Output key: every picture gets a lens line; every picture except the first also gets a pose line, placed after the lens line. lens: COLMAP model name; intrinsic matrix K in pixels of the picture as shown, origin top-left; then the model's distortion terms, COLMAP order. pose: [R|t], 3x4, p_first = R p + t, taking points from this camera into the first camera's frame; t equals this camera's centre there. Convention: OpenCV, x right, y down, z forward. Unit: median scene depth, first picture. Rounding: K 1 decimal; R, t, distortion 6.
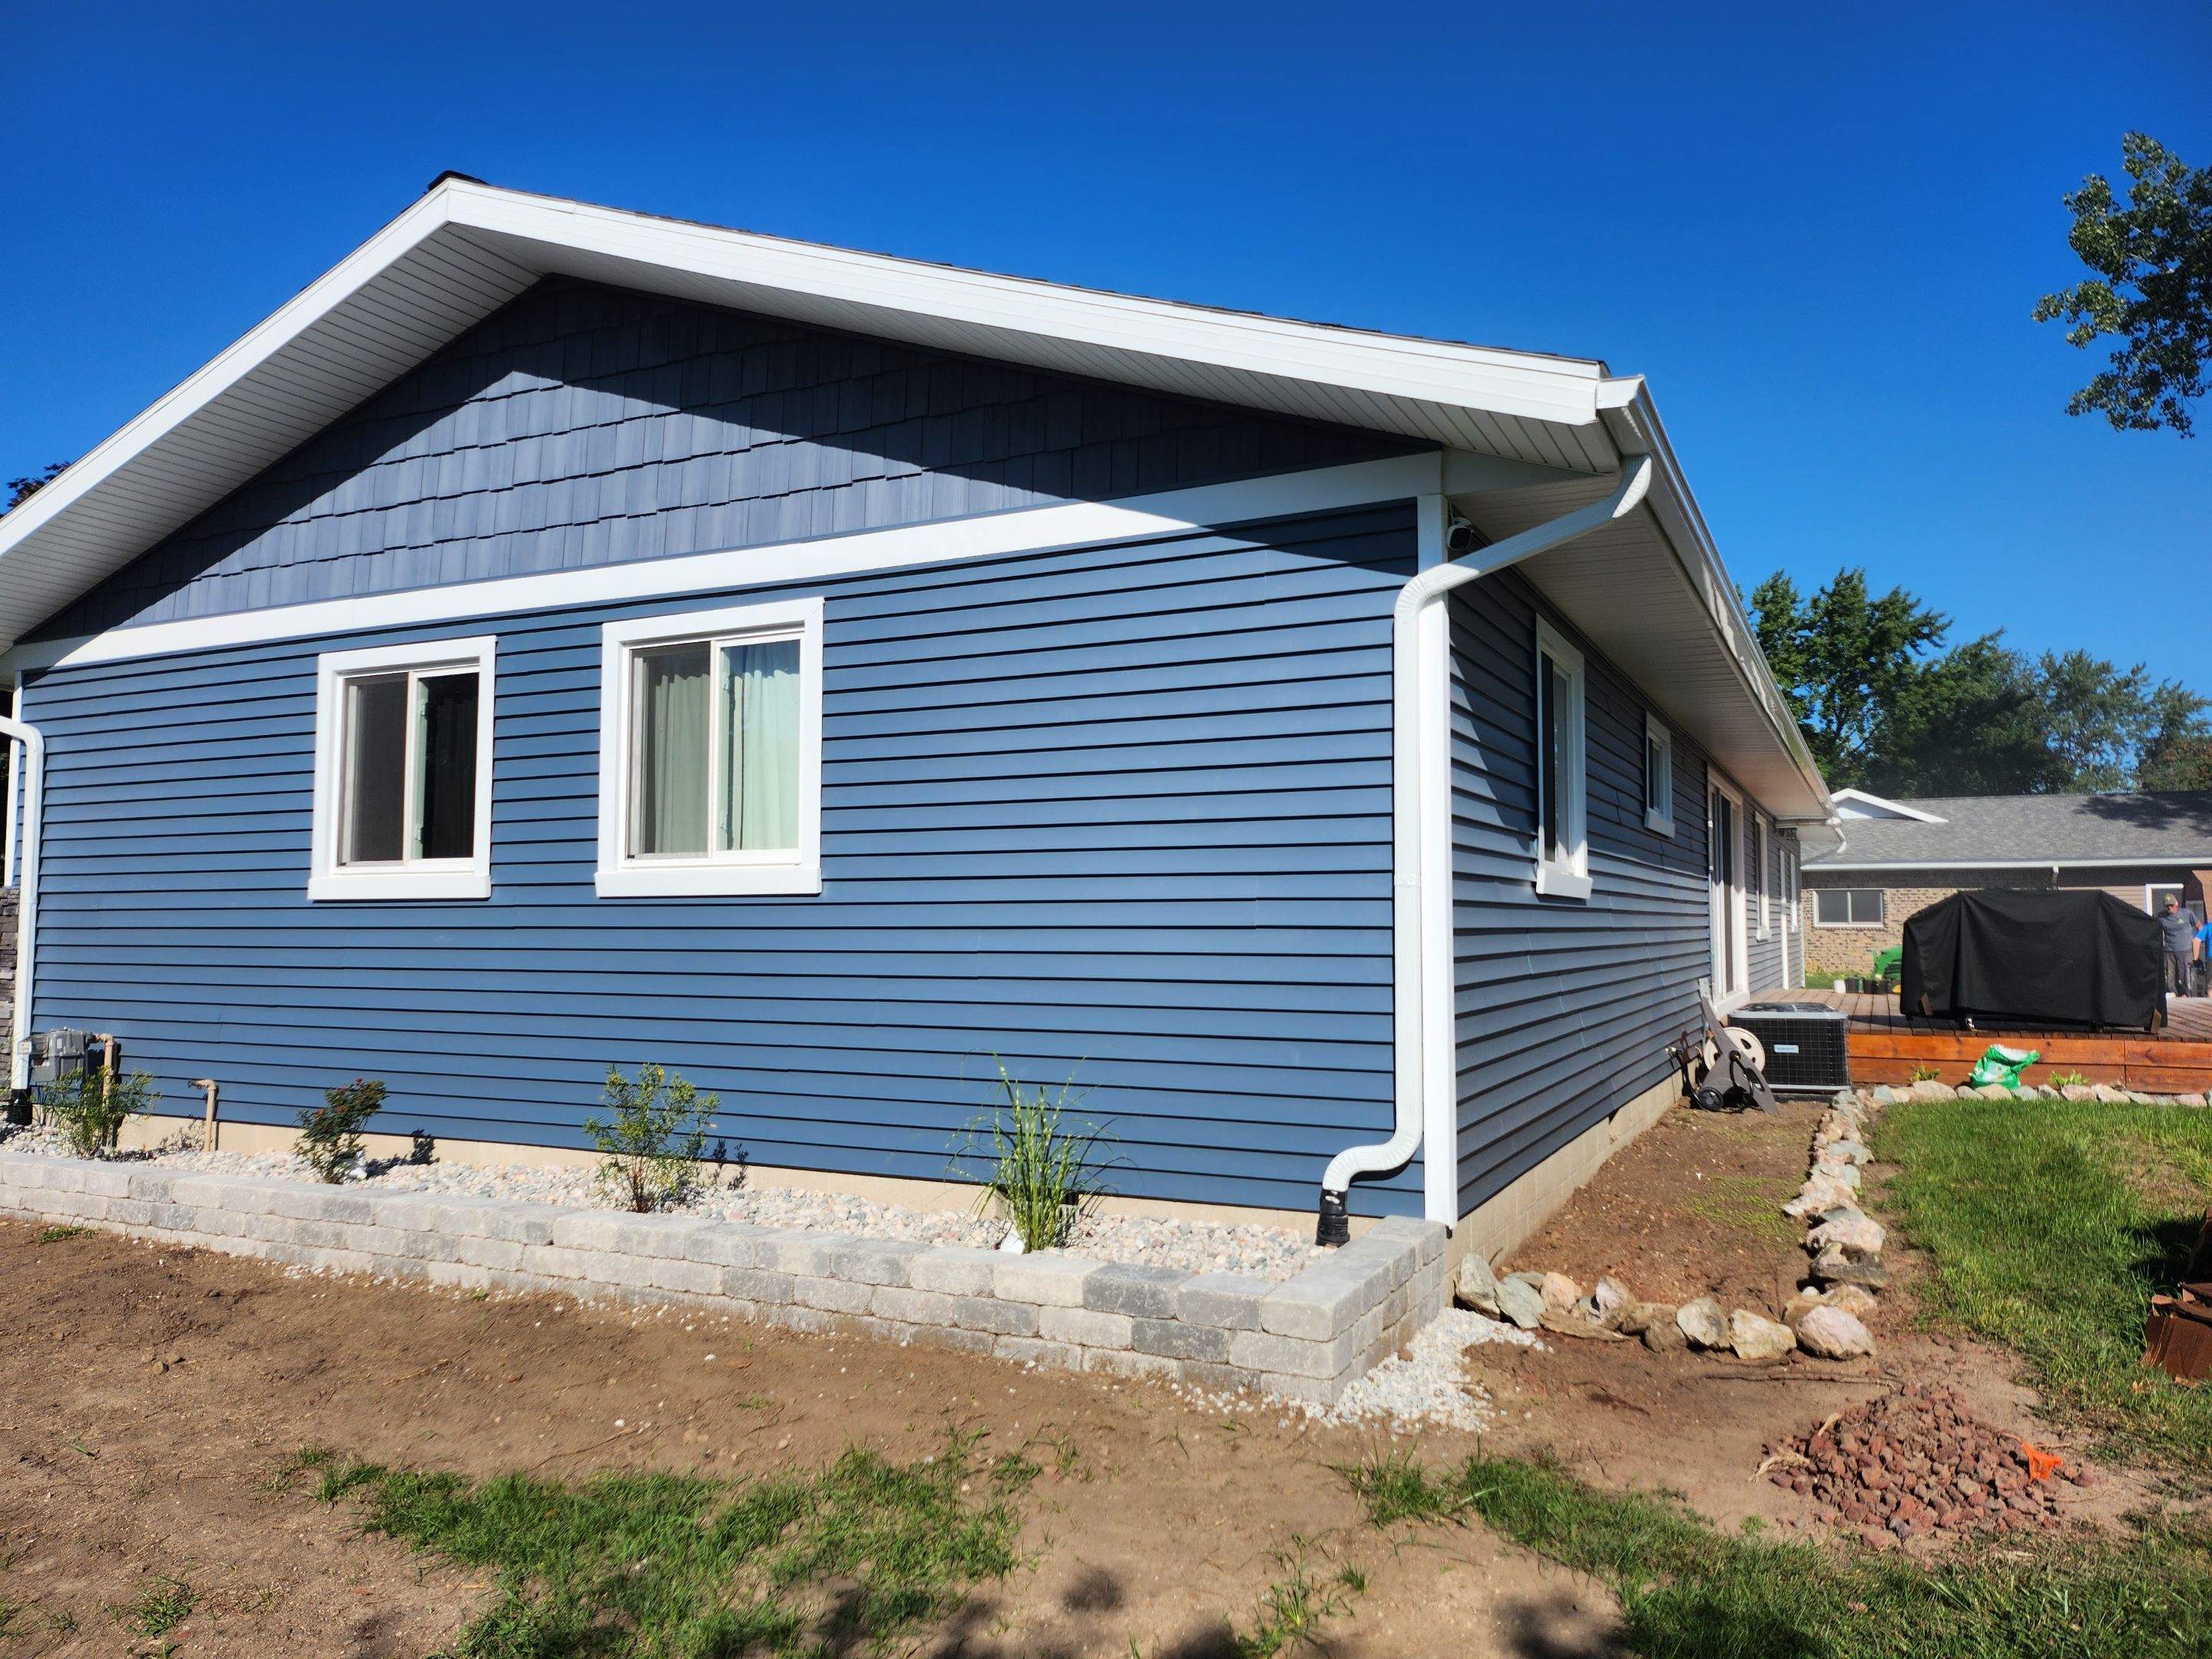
lens RADIAL K [[1544.8, 0, 1106.0], [0, 1544.8, 829.5], [0, 0, 1]] dist [0.051596, -0.036416]
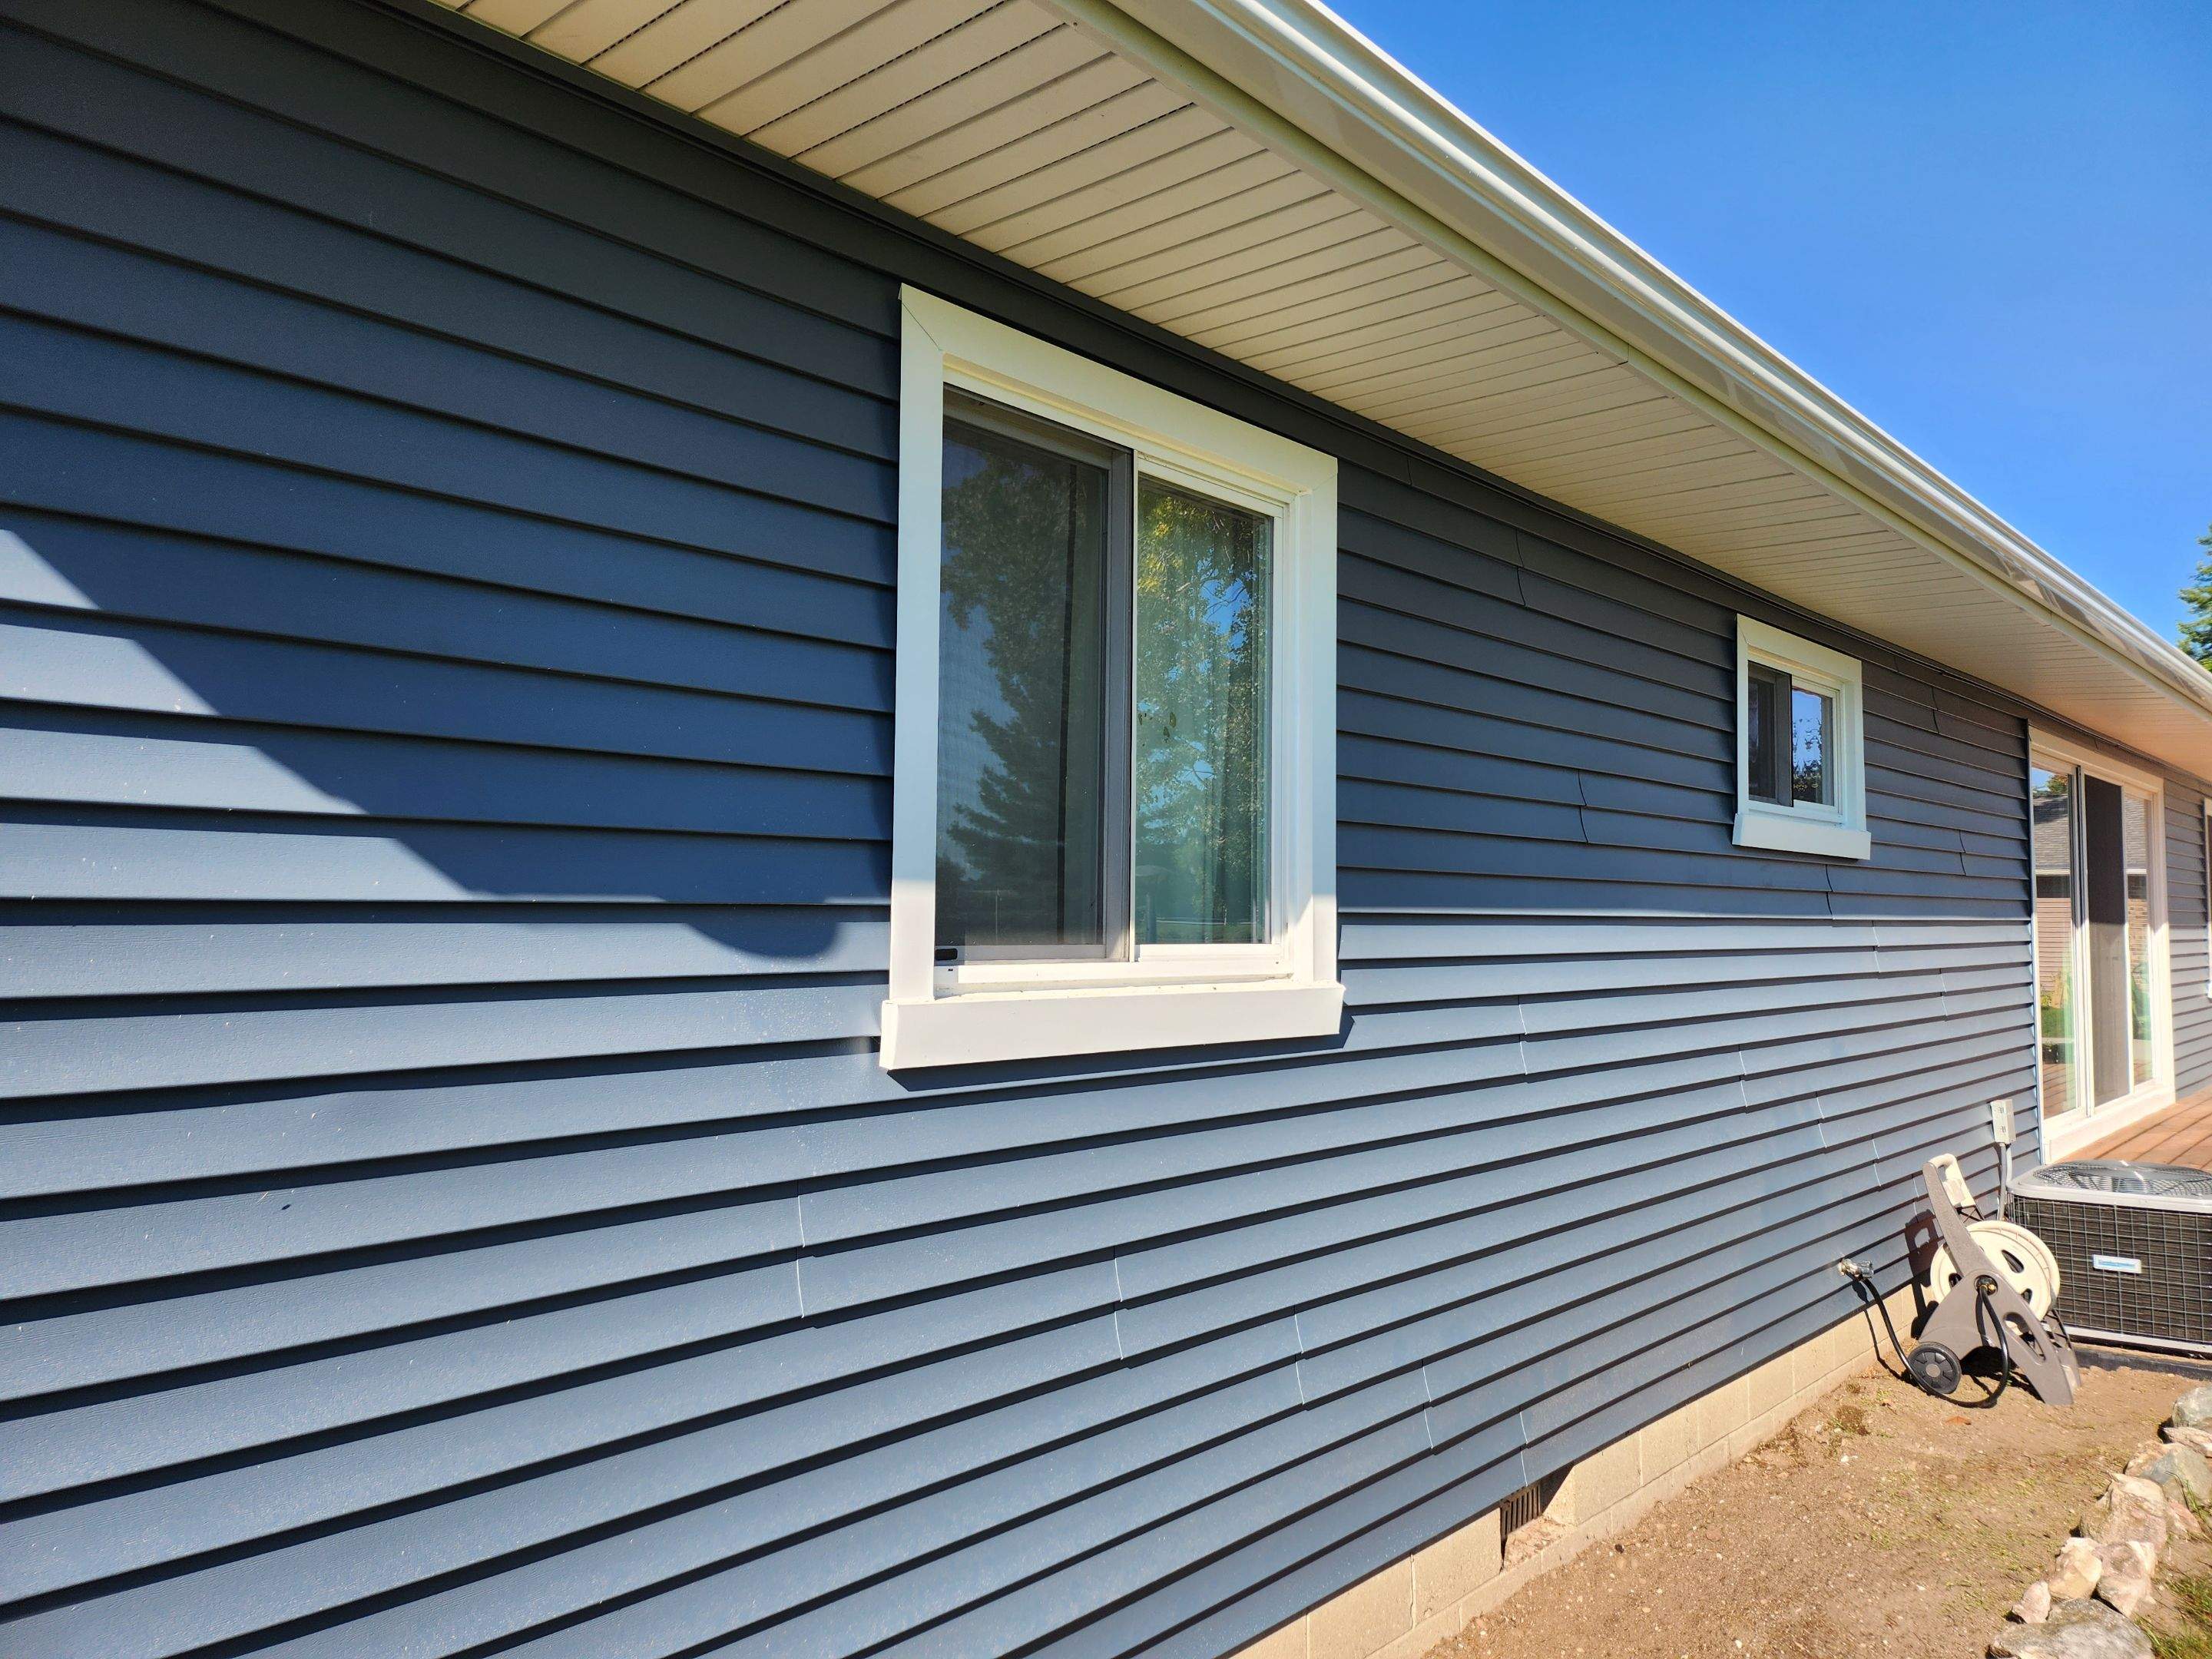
lens RADIAL K [[1514.3, 0, 1106.0], [0, 1514.3, 829.5], [0, 0, 1]] dist [0.102011, -0.149699]
pose [[0.959391, -0.016480, -0.281597, 0.269258], [0.015887, 0.999864, -0.004388, -0.007485], [0.281631, -0.000264, 0.959523, 0.428403]]
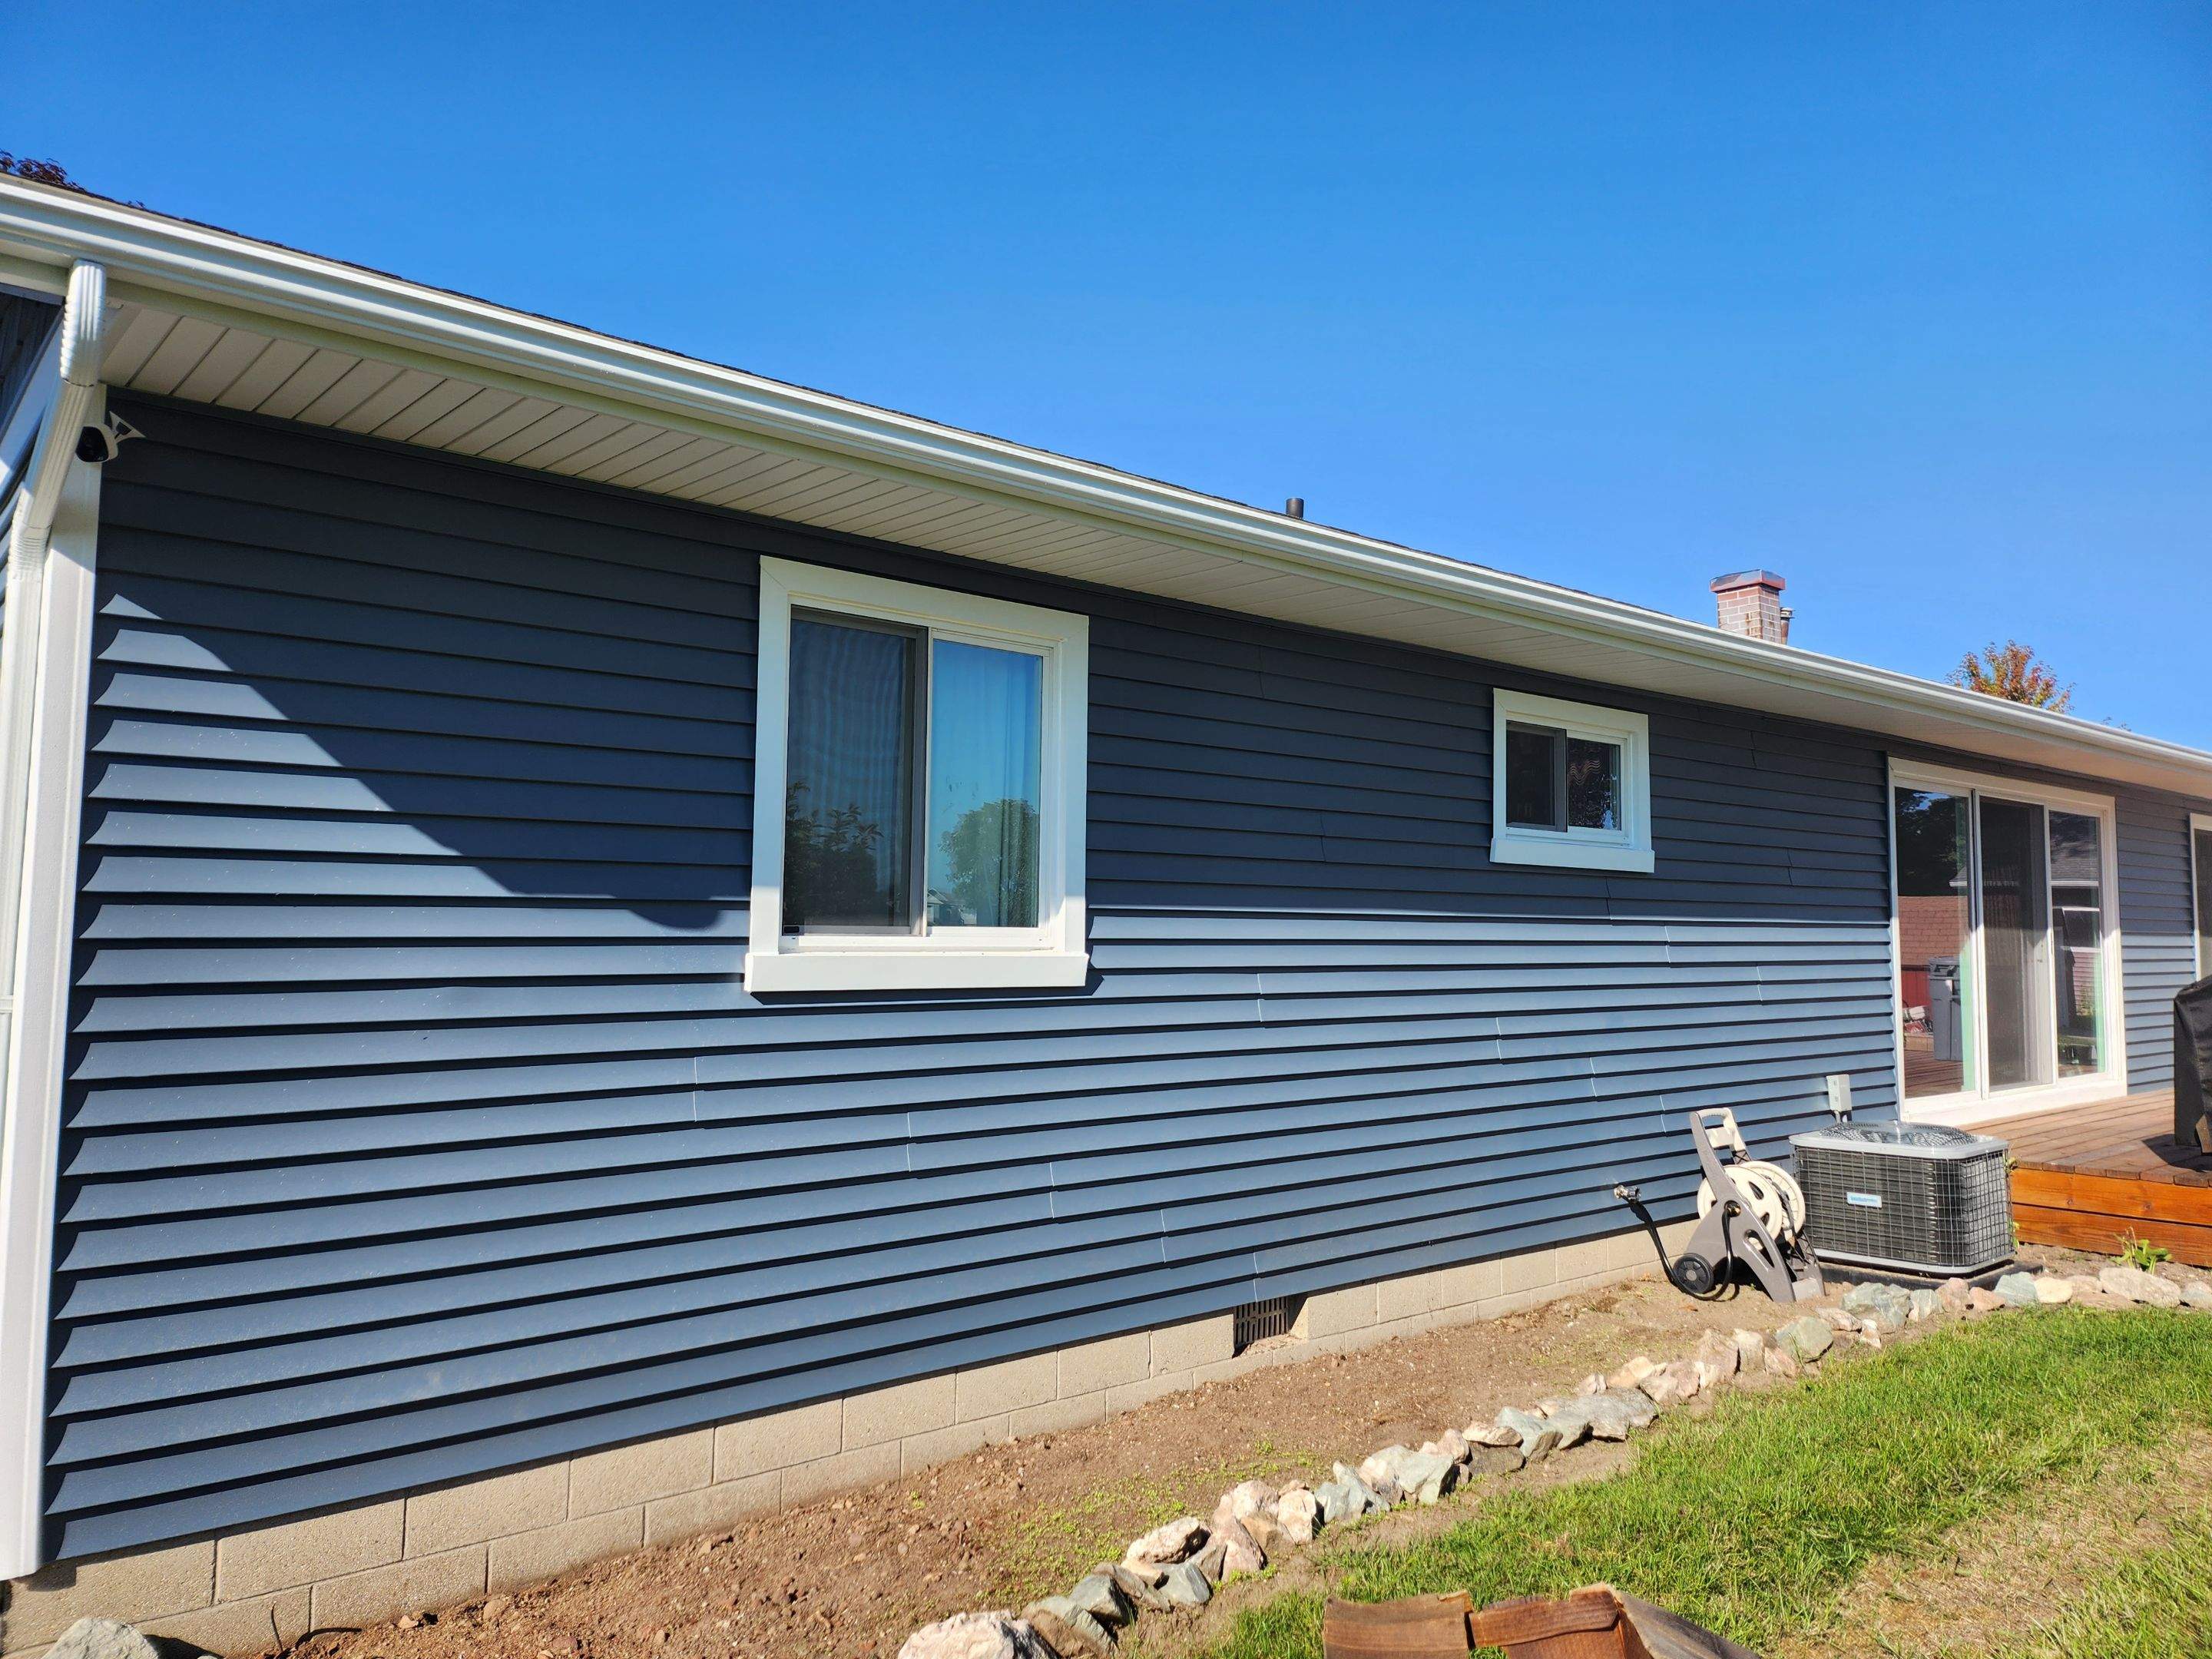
lens RADIAL K [[1544.8, 0, 1106.0], [0, 1544.8, 829.5], [0, 0, 1]] dist [0.051596, -0.036416]
pose [[0.917193, -0.026651, -0.397550, 0.425076], [0.021871, 0.999624, -0.016553, -0.007905], [0.397842, 0.006487, 0.917431, 0.295152]]
